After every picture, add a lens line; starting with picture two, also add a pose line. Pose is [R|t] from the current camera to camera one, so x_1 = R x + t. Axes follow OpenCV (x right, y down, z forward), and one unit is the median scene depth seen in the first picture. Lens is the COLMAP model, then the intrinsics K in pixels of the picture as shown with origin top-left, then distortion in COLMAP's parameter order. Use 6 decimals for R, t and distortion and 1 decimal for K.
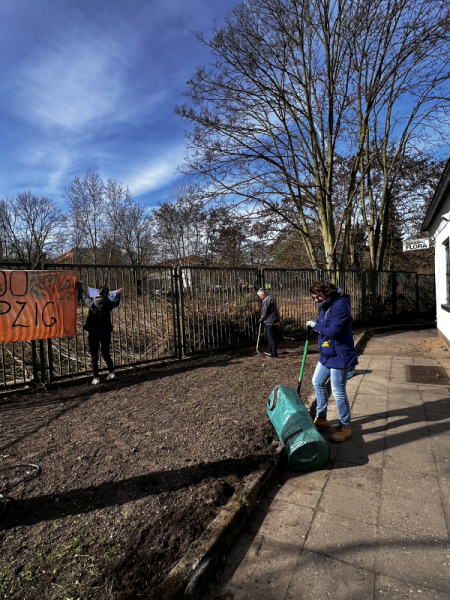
lens RADIAL K [[332.3, 0, 225.0], [0, 332.3, 300.0], [0, 0, 1]] dist [-0.000174, -0.000012]
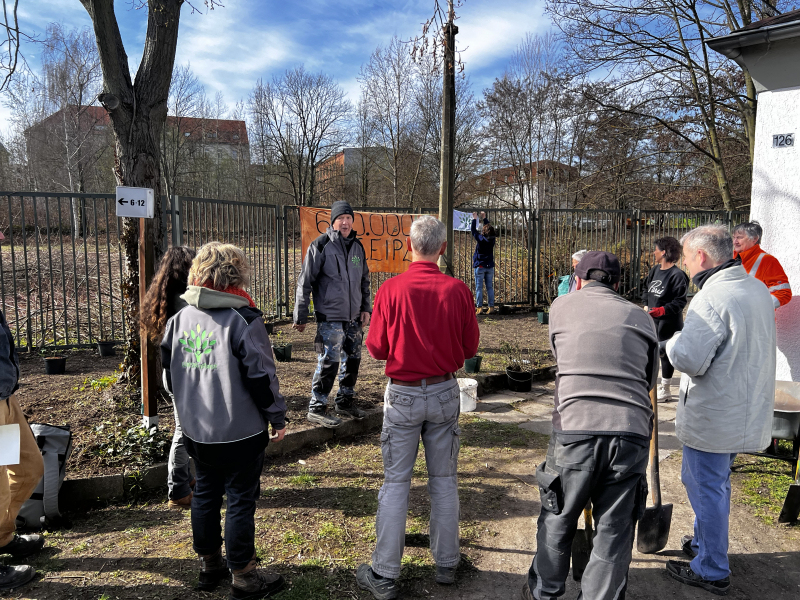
lens RADIAL K [[605.4, 0, 400.0], [0, 605.4, 300.0], [0, 0, 1]] dist [0.067204, -0.084895]
pose [[0.949681, 0.076171, -0.303814, 0.004593], [-0.046205, 0.993436, 0.104641, -0.001171], [0.309791, -0.085338, 0.946967, -0.134454]]
